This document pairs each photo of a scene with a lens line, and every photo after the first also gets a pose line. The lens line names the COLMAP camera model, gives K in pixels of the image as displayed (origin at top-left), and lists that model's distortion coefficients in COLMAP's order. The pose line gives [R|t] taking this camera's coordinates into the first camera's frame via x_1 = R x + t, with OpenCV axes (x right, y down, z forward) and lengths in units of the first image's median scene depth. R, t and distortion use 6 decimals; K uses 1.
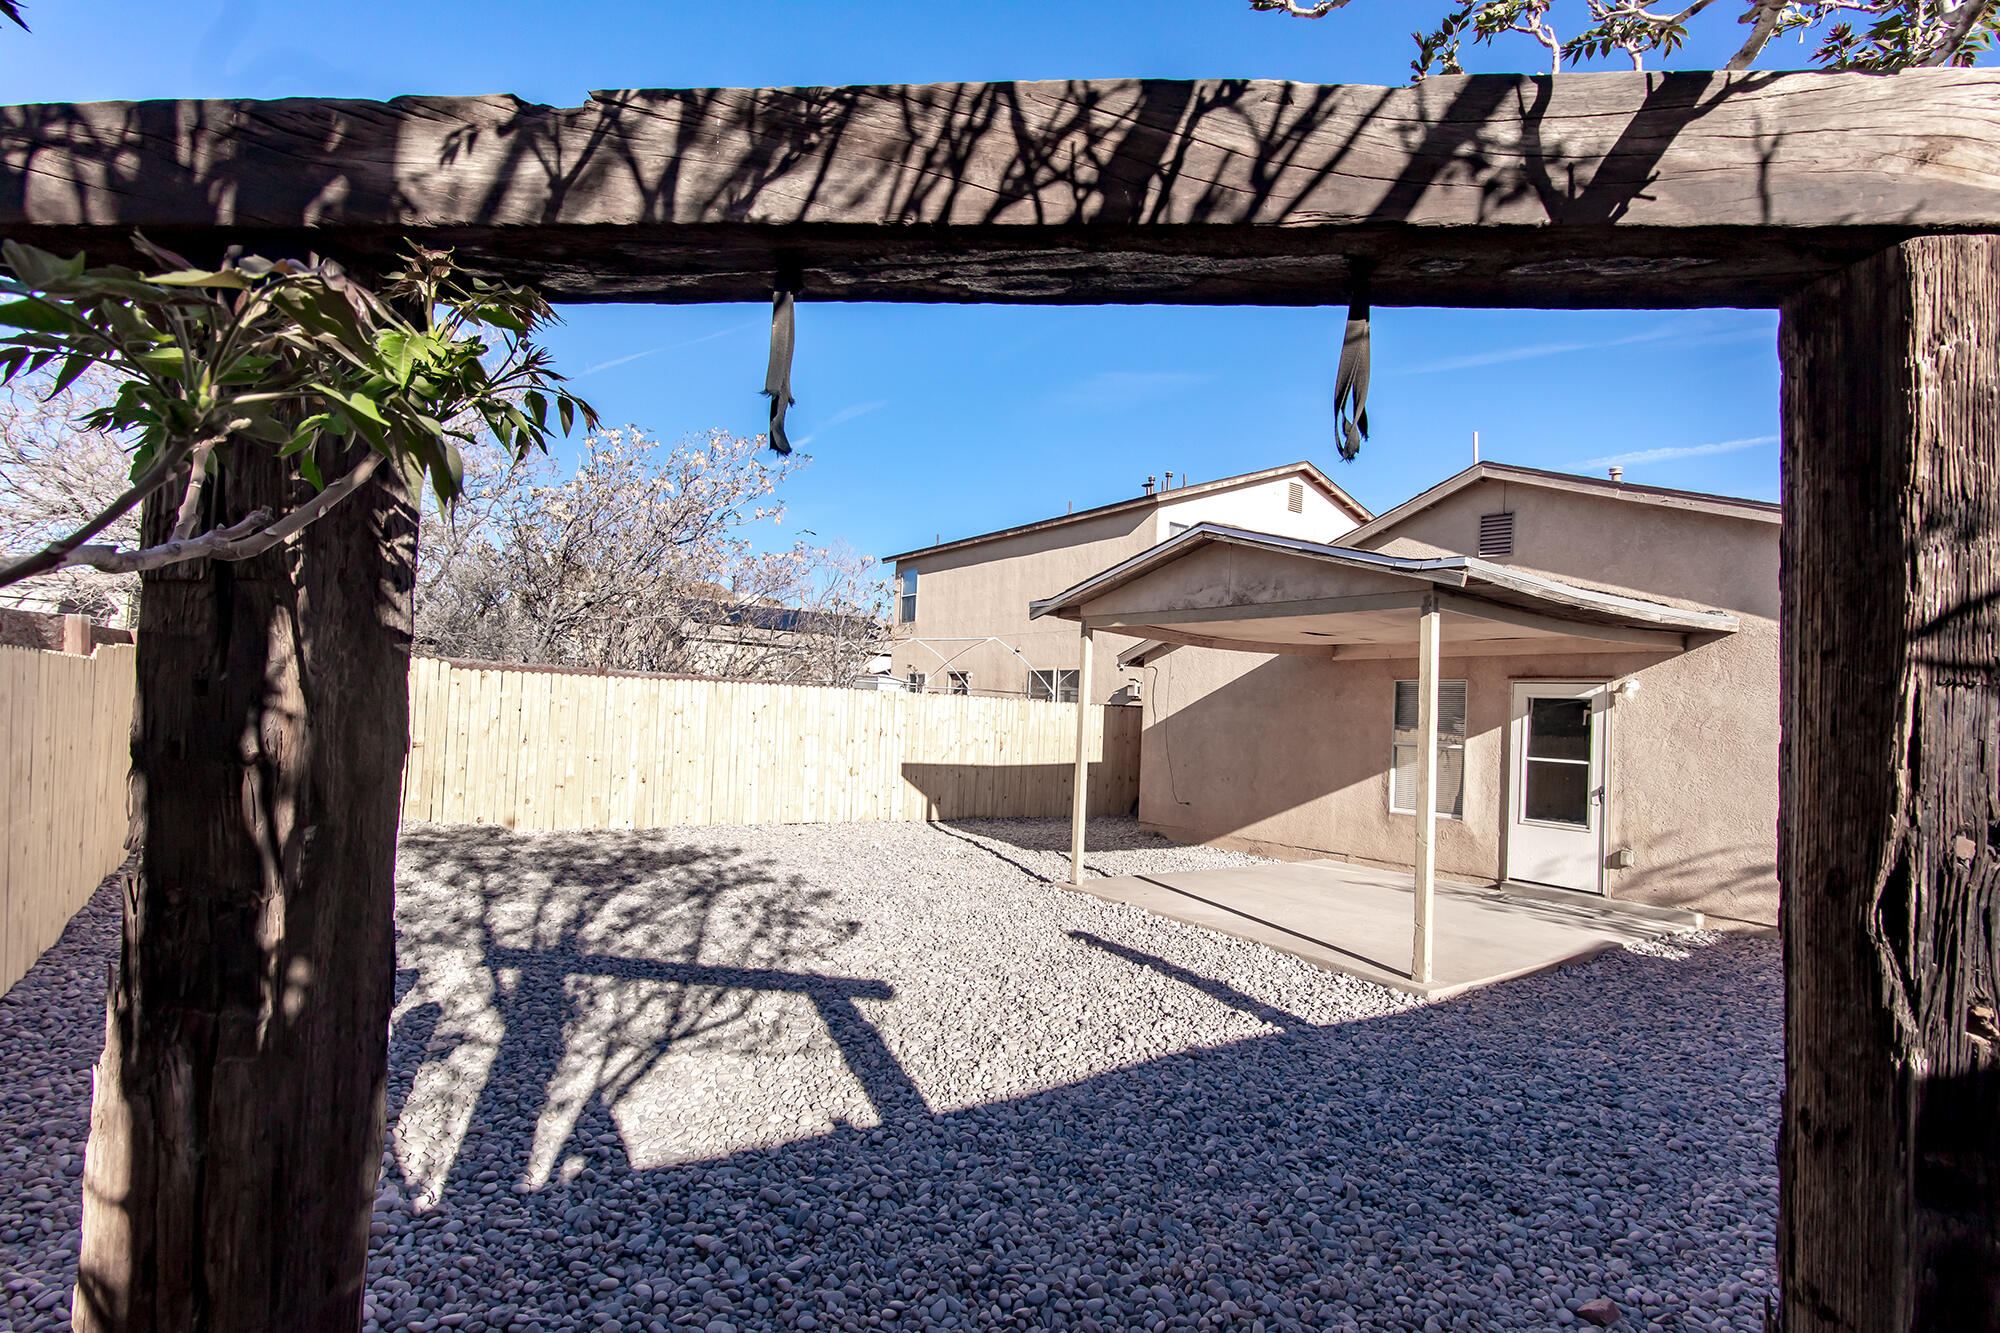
lens RADIAL K [[990.4, 0, 1001.8], [0, 990.4, 659.8], [0, 0, 1]] dist [-0.024970, -0.000641]
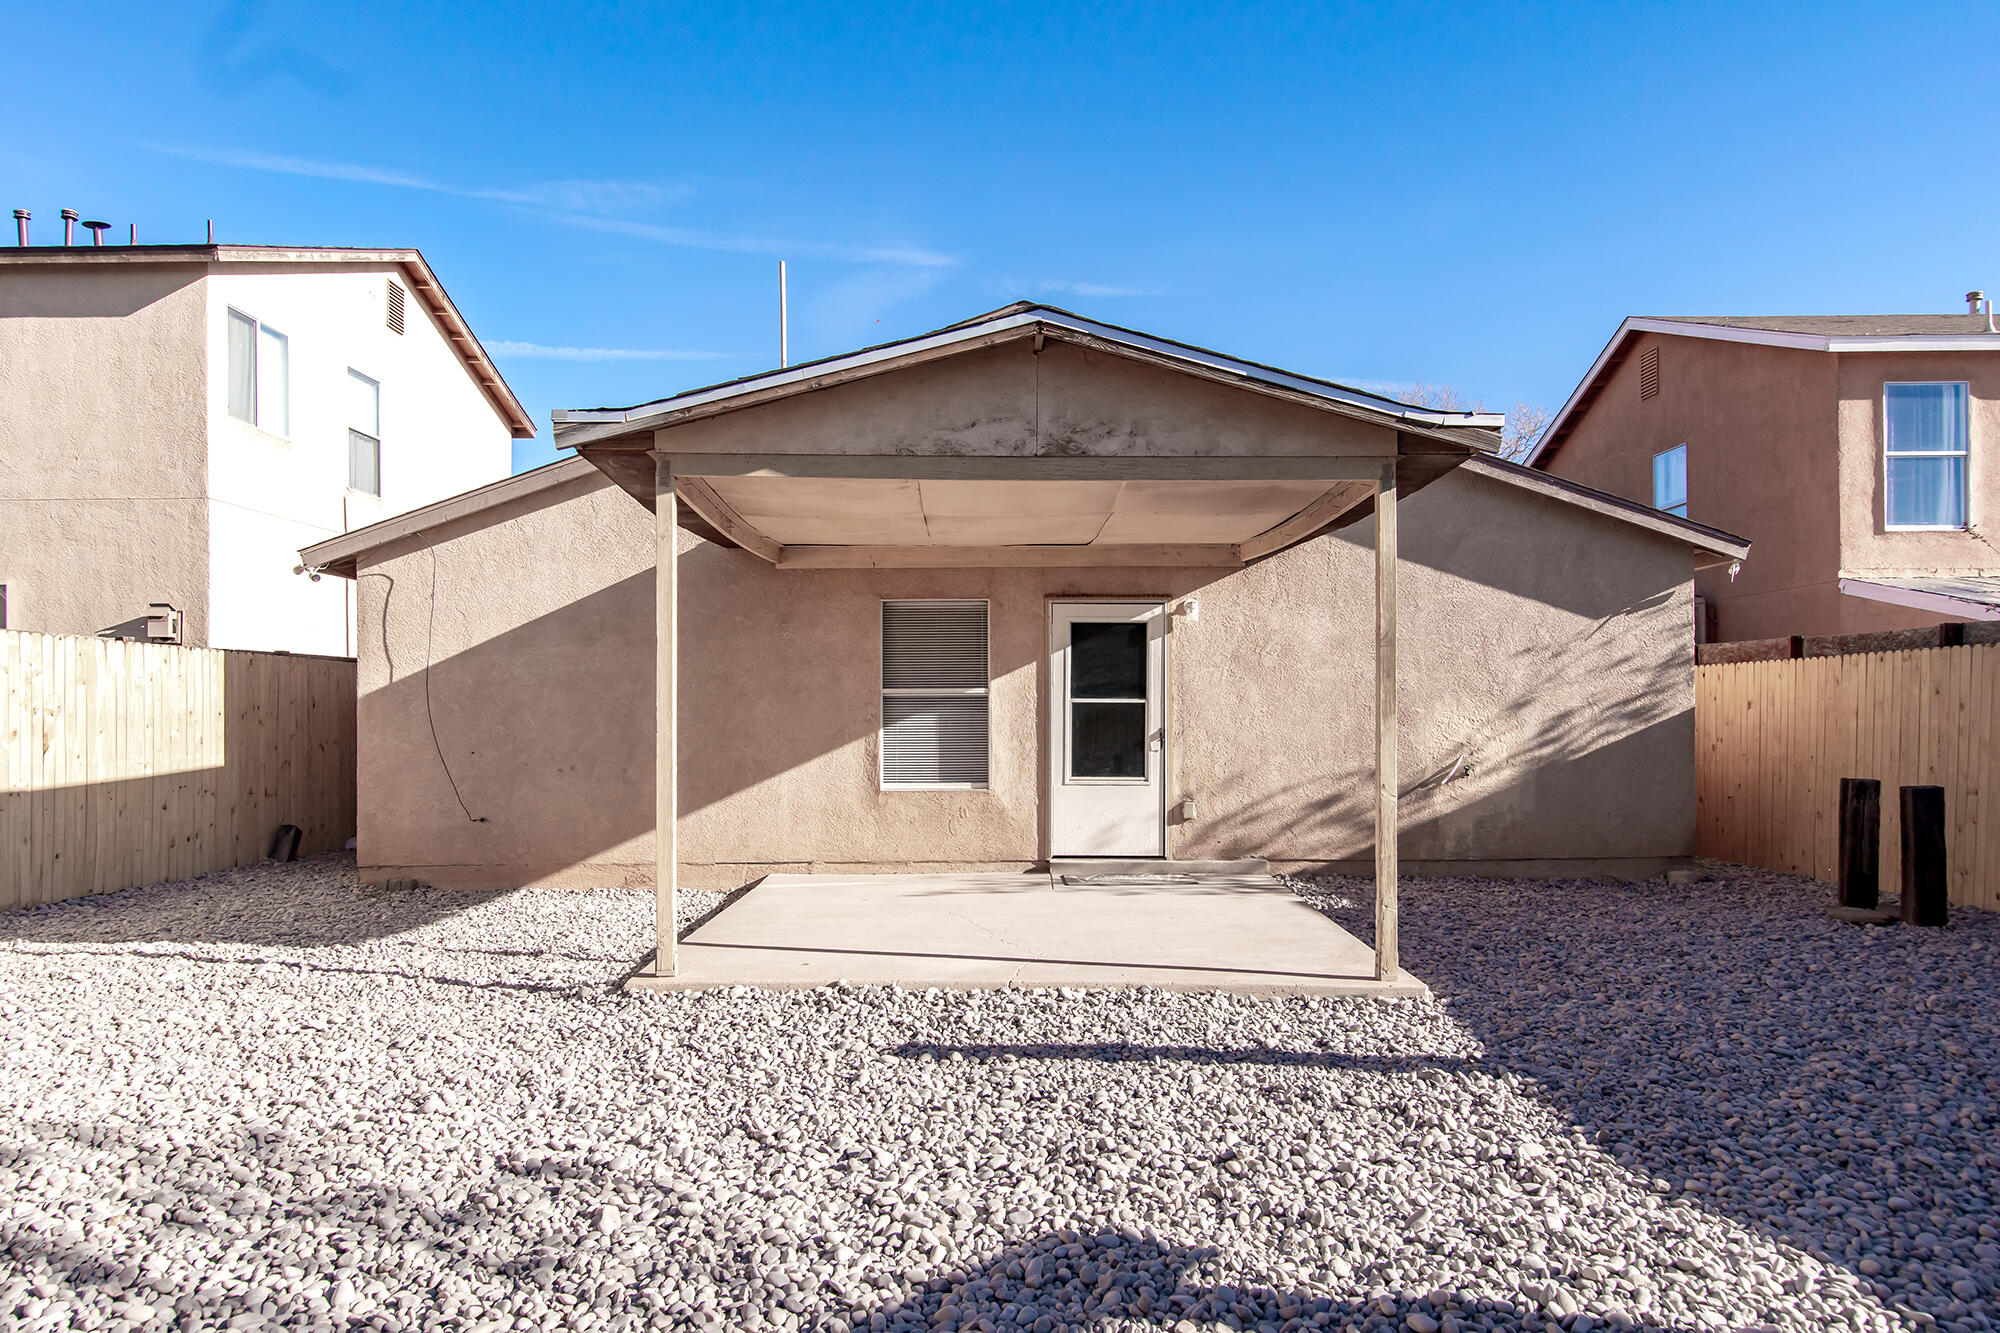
lens RADIAL K [[1381.3, 0, 1000.9], [0, 1381.3, 681.5], [0, 0, 1]] dist [0.024989, -0.003609]
pose [[0.555794, -0.028328, 0.830838, -0.423548], [-0.014616, 0.998932, 0.043837, 0.040473], [-0.831192, -0.036508, 0.554786, 0.465138]]
